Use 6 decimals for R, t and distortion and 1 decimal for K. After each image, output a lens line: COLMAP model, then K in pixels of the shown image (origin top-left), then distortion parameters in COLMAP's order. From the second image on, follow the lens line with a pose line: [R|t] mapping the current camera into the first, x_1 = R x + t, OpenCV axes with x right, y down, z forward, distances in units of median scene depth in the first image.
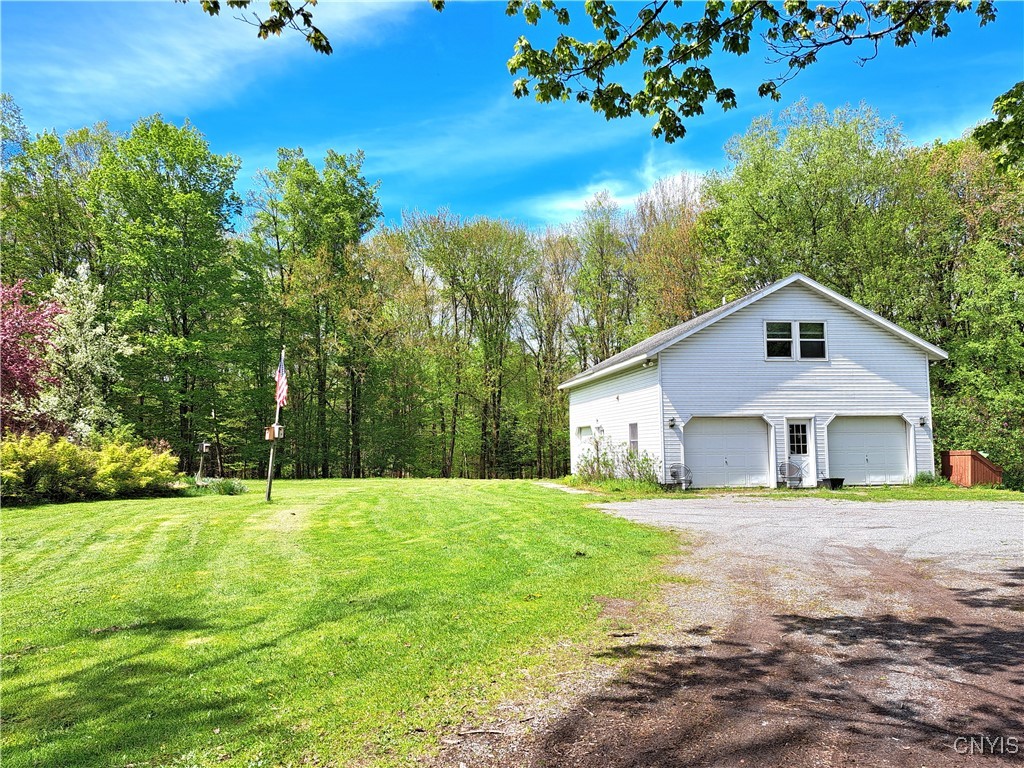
lens RADIAL K [[747.9, 0, 510.4], [0, 747.9, 380.9], [0, 0, 1]] dist [0.064352, -0.077714]
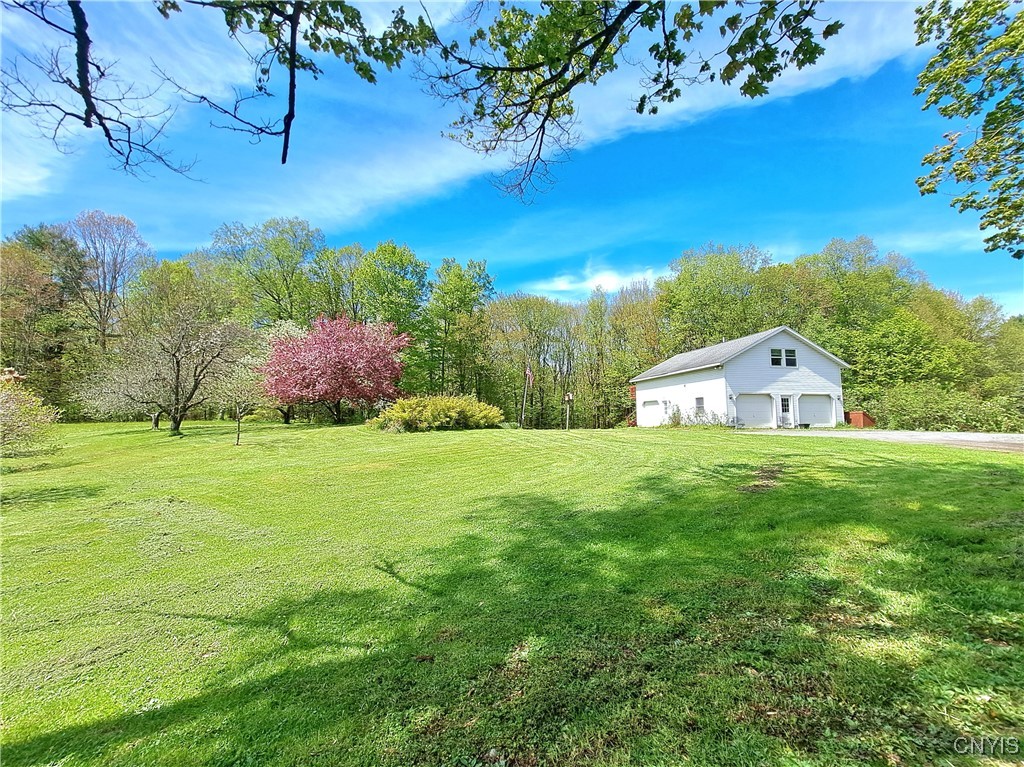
lens RADIAL K [[423.8, 0, 512.0], [0, 423.8, 383.5], [0, 0, 1]] dist [-0.014289, -0.000288]
pose [[0.998496, 0.011700, 0.053567, -0.434833], [-0.011372, 0.999915, -0.006428, 0.033527], [-0.053638, 0.005809, 0.998544, -0.122681]]
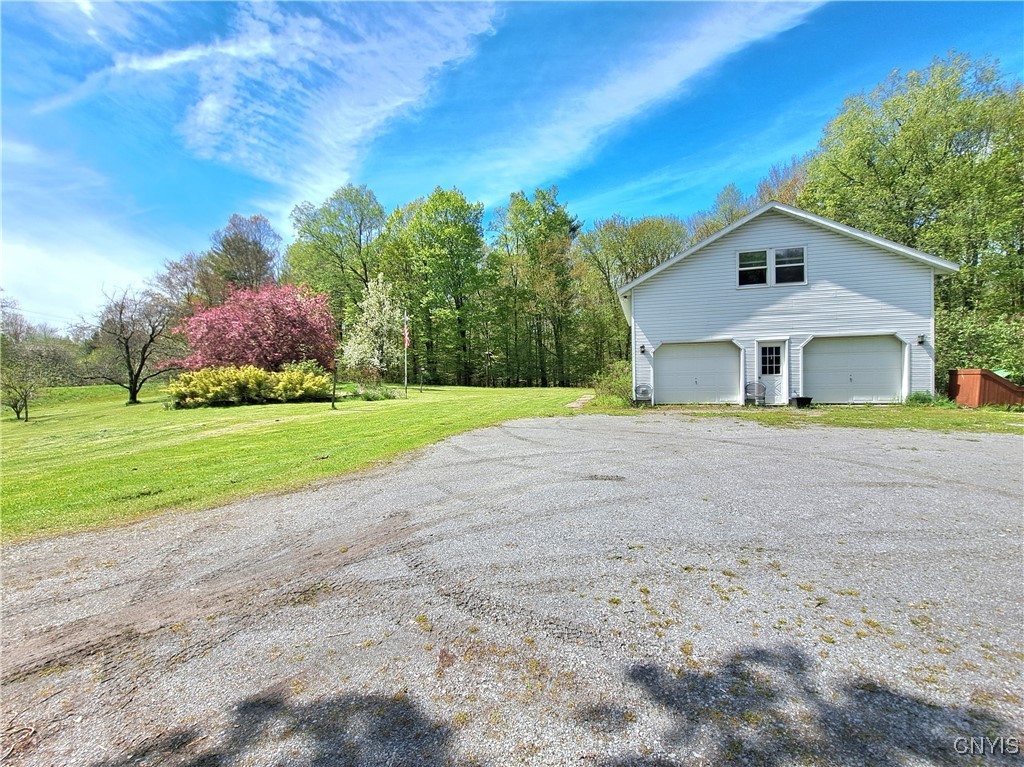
lens RADIAL K [[419.4, 0, 512.0], [0, 419.4, 383.5], [0, 0, 1]] dist [-0.017090, -0.000443]
pose [[0.903240, 0.003804, -0.429120, 0.303075], [0.050751, 0.991996, 0.115617, 0.022052], [0.426125, -0.126209, 0.895818, 0.304366]]
